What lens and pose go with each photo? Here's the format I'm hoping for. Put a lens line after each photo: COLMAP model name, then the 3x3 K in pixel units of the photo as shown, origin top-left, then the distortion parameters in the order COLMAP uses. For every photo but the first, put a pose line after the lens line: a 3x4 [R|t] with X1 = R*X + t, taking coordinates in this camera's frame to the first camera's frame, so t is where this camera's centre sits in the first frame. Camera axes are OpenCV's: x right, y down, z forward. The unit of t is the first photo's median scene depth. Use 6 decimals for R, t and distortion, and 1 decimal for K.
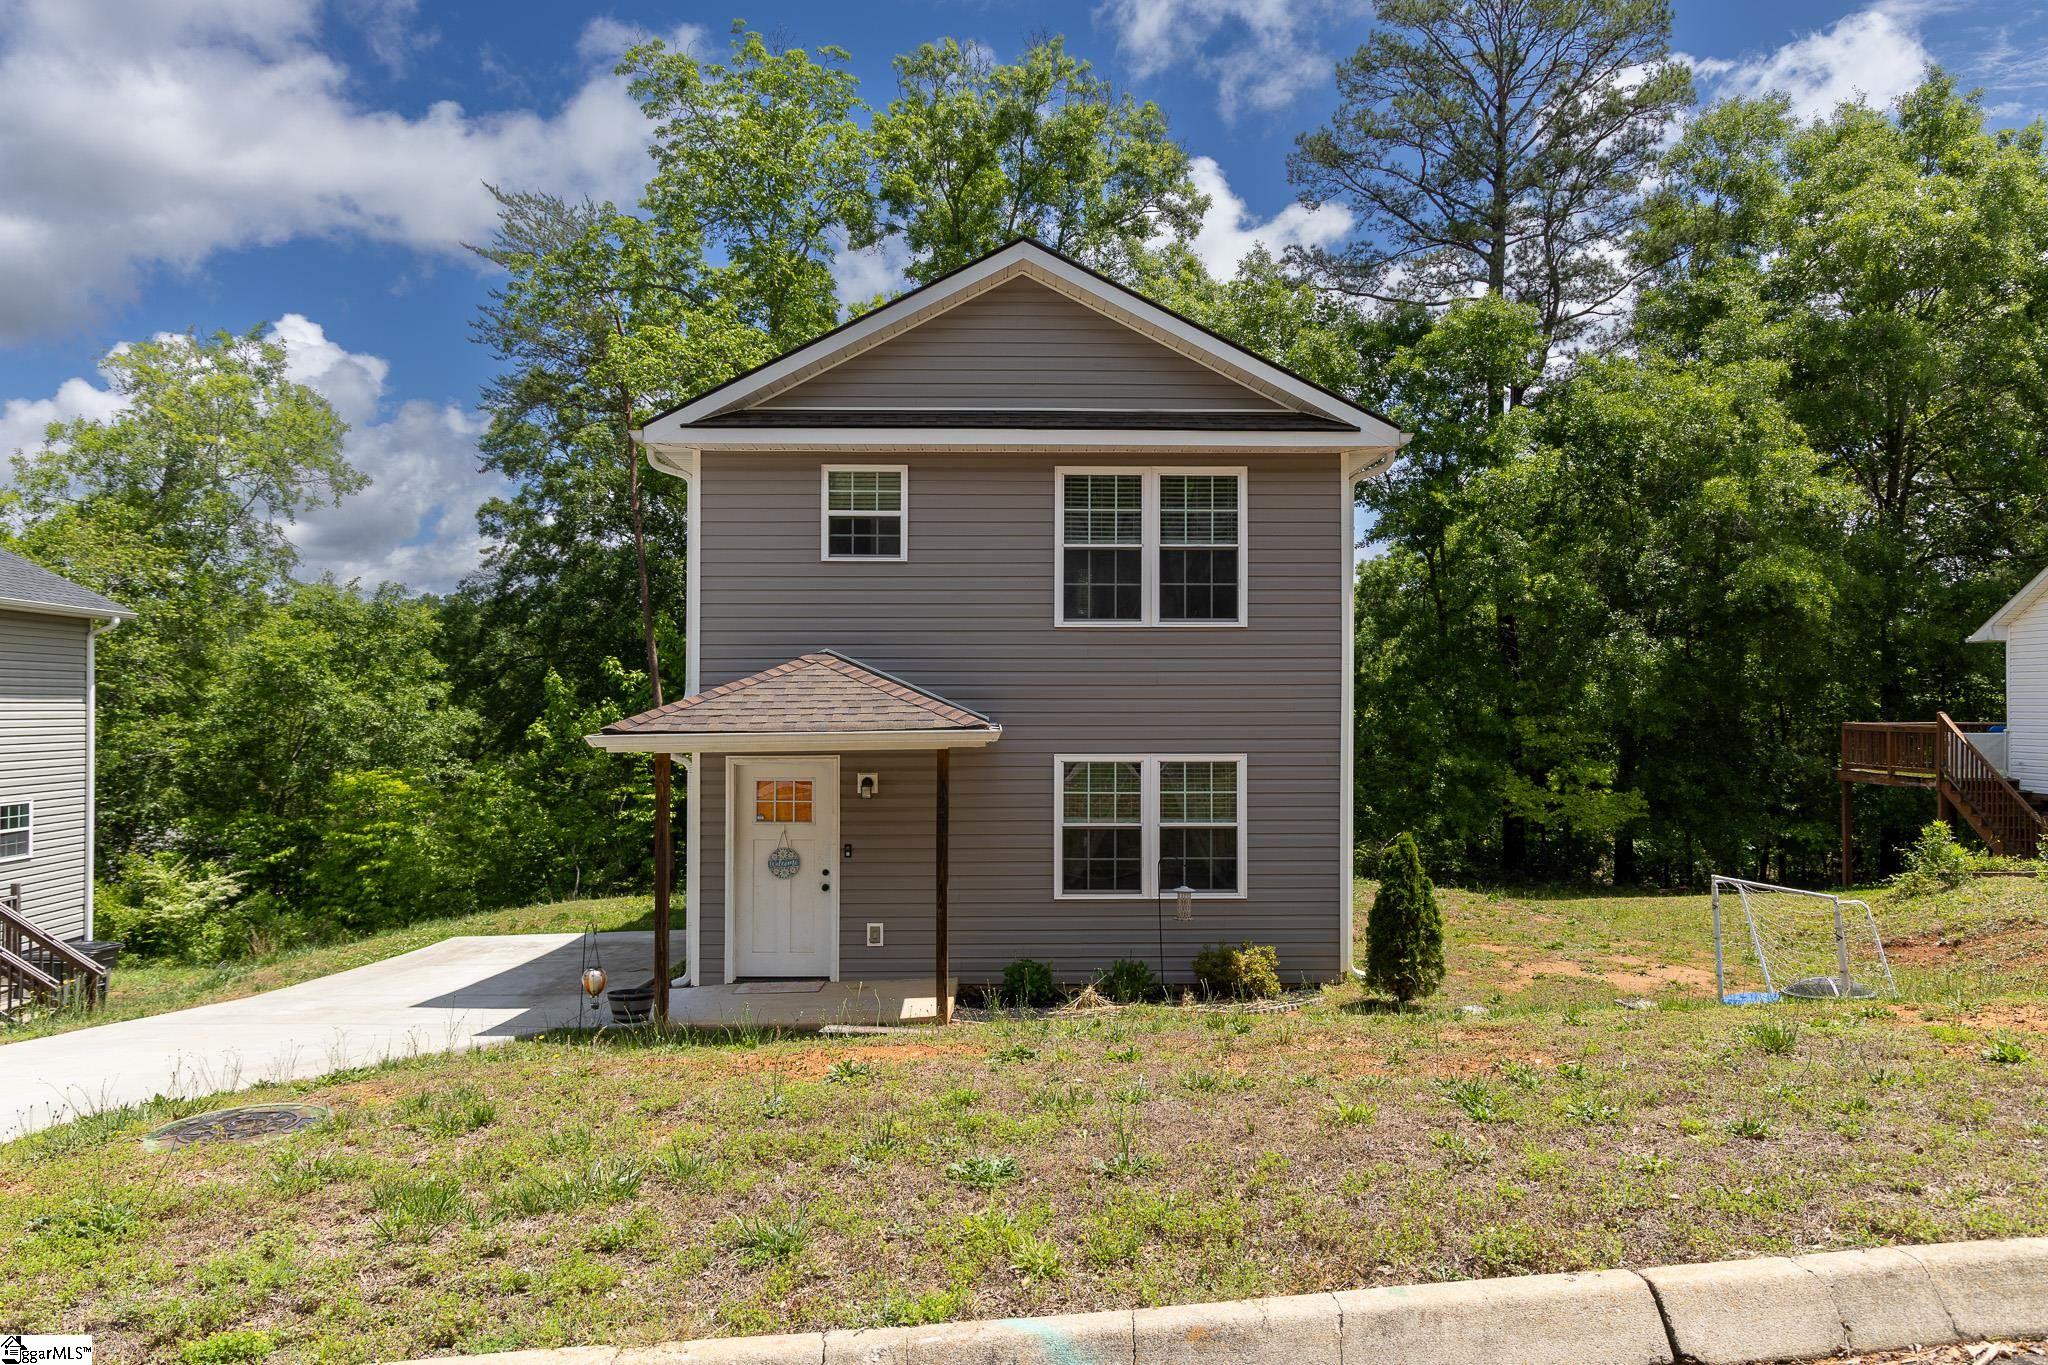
lens RADIAL K [[1384.2, 0, 1025.1], [0, 1384.2, 693.5], [0, 0, 1]] dist [-0.002311, -0.000764]
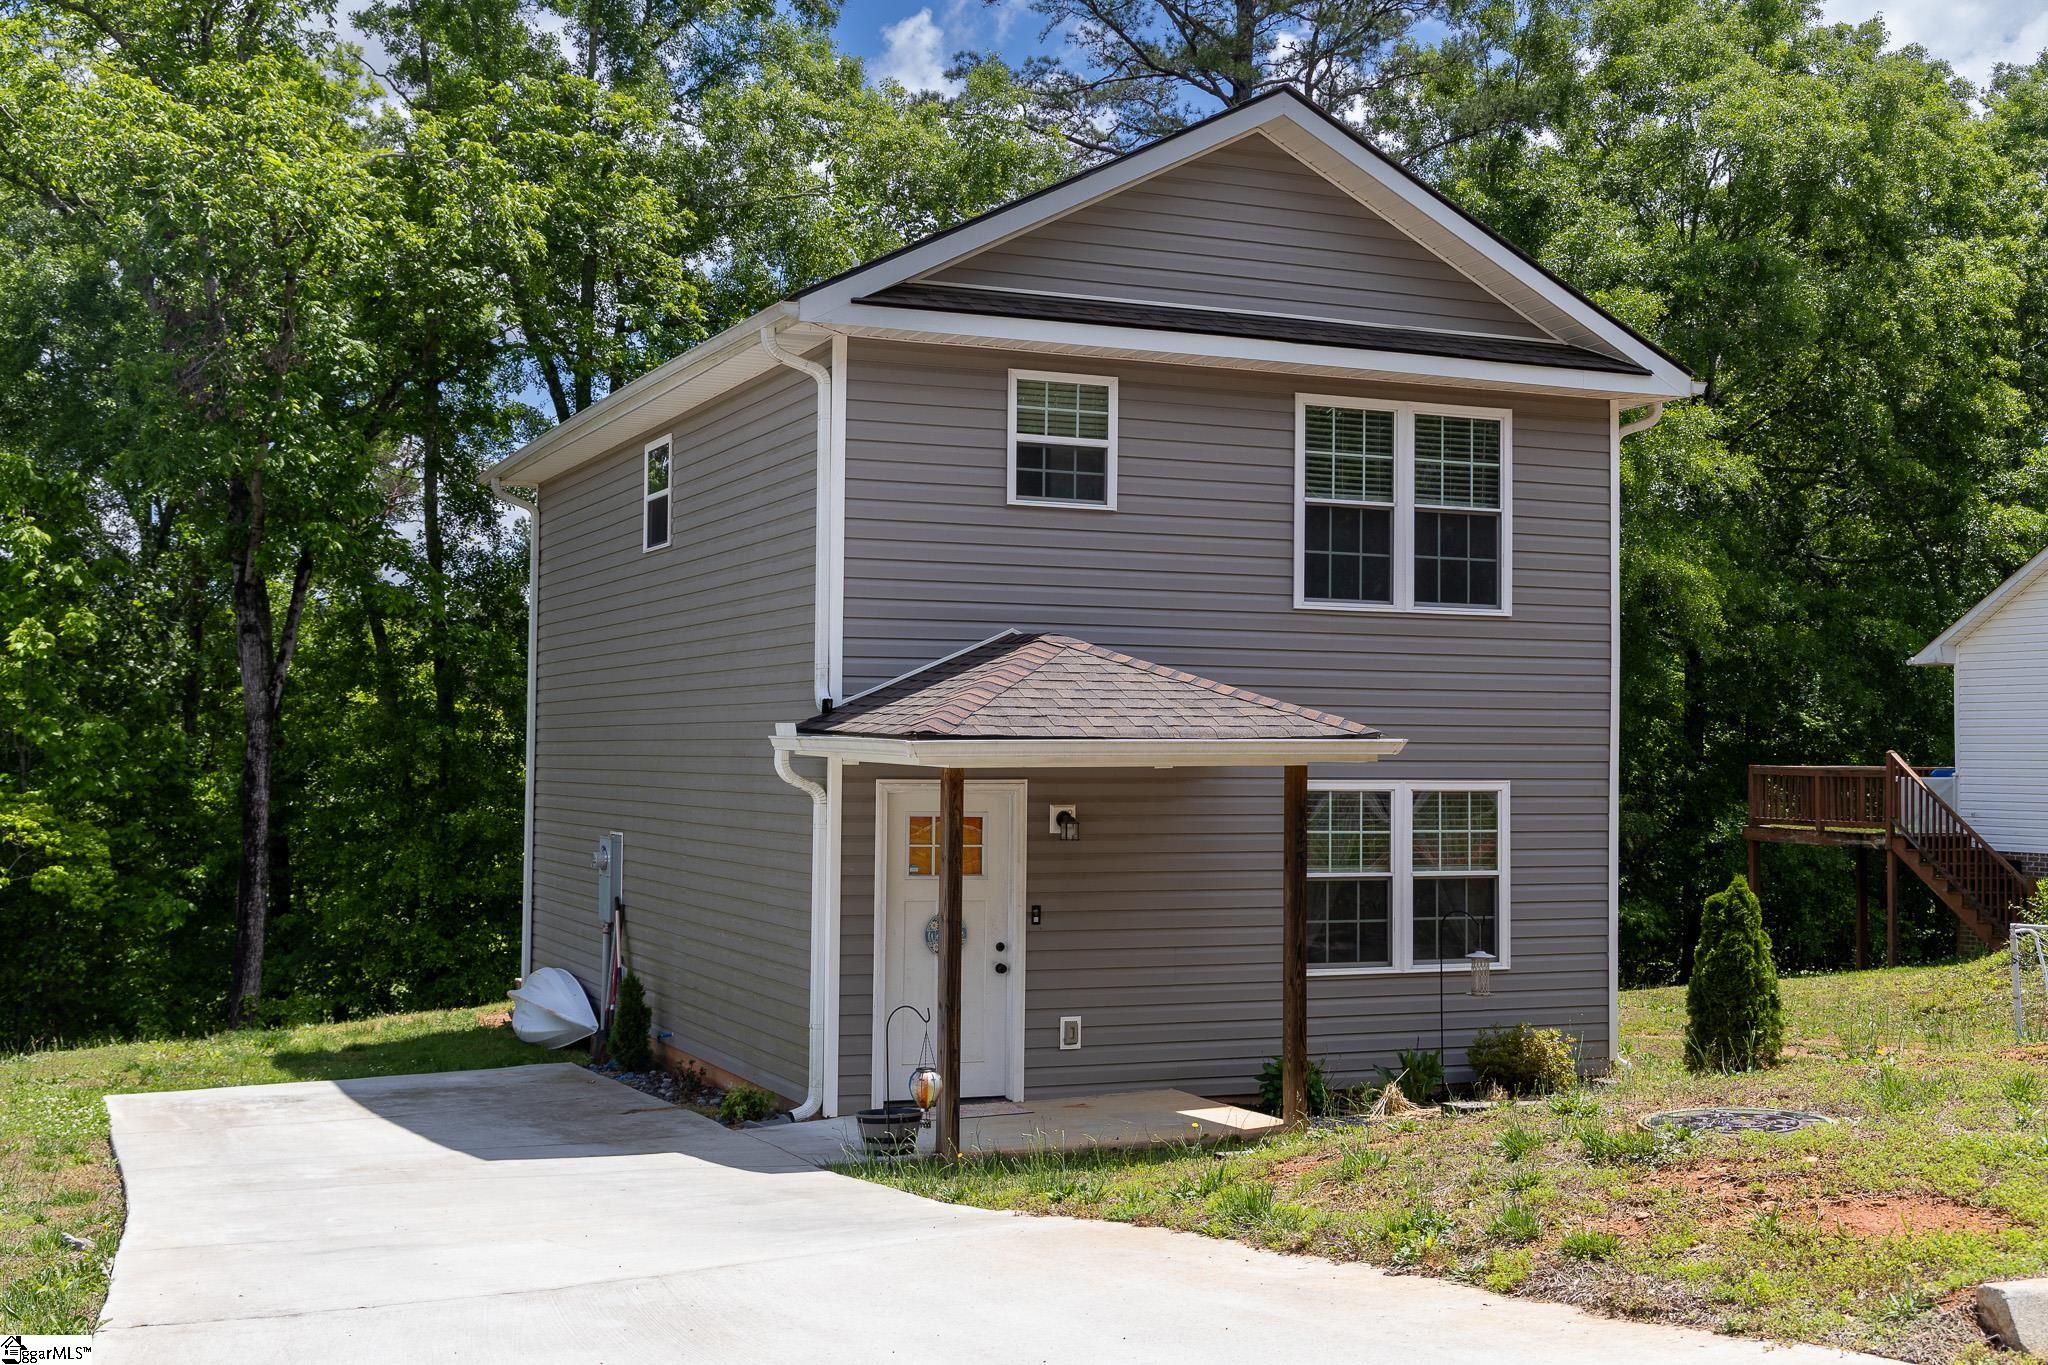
lens RADIAL K [[2258.7, 0, 1024.0], [0, 2258.7, 682.5], [0, 0, 1]] dist [-0.011953, 0.019675]
pose [[0.932416, 0.020838, 0.360786, -0.548428], [-0.013258, 0.999637, -0.023470, 0.021829], [-0.361144, 0.017101, 0.932353, -0.075586]]
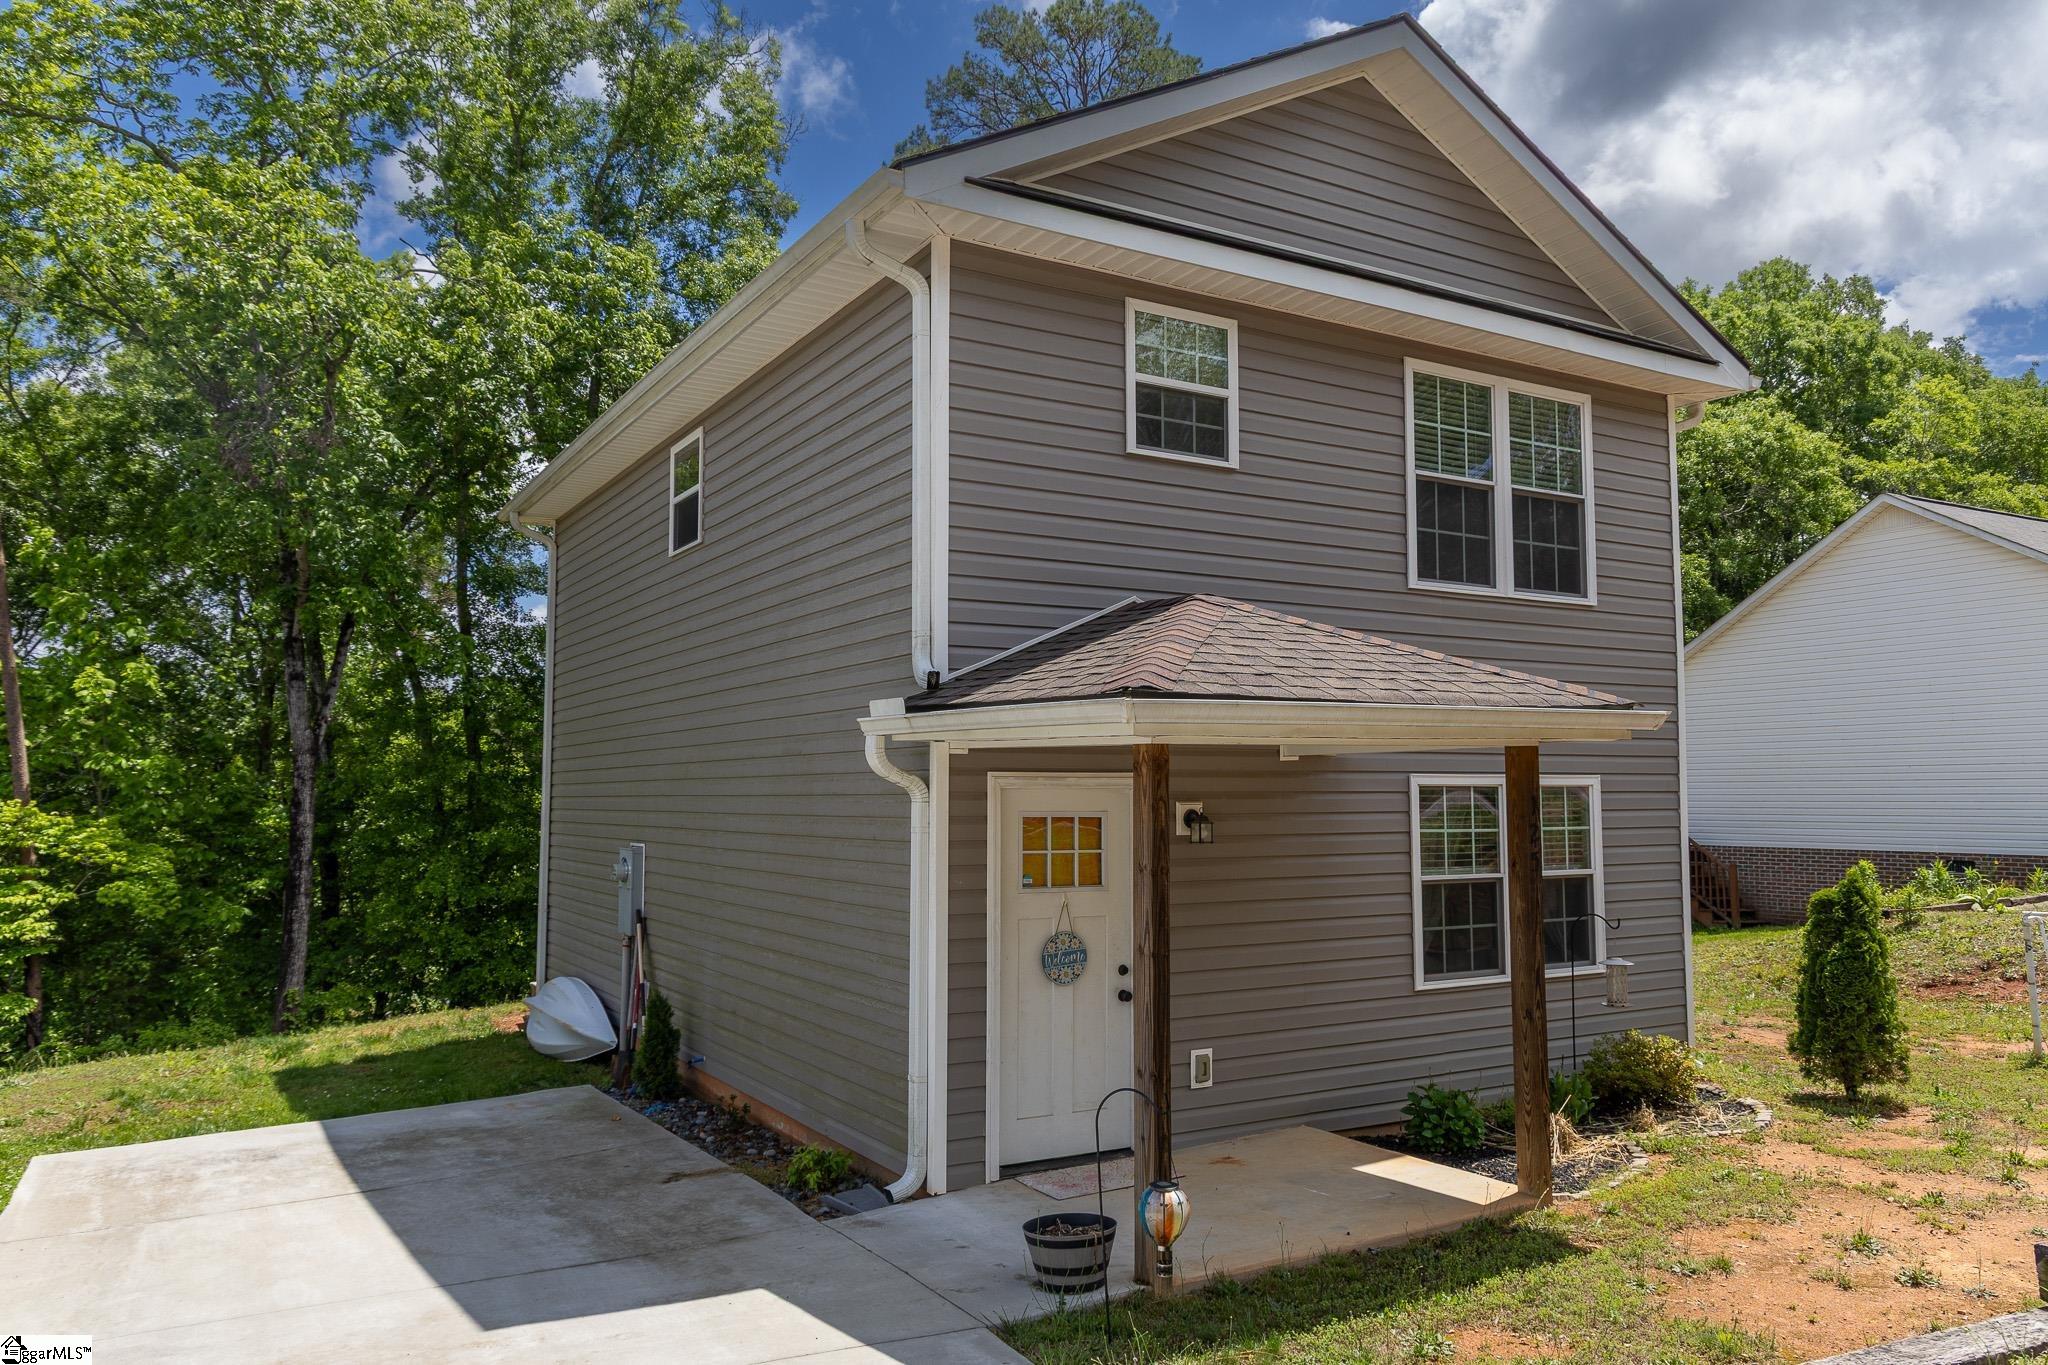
lens RADIAL K [[1411.5, 0, 1040.8], [0, 1411.5, 700.4], [0, 0, 1]] dist [0.003155, -0.000787]
pose [[0.880369, 0.031629, 0.473234, -0.466625], [-0.004451, 0.998281, -0.058440, 0.048793], [-0.474269, 0.049342, 0.878996, 0.474137]]
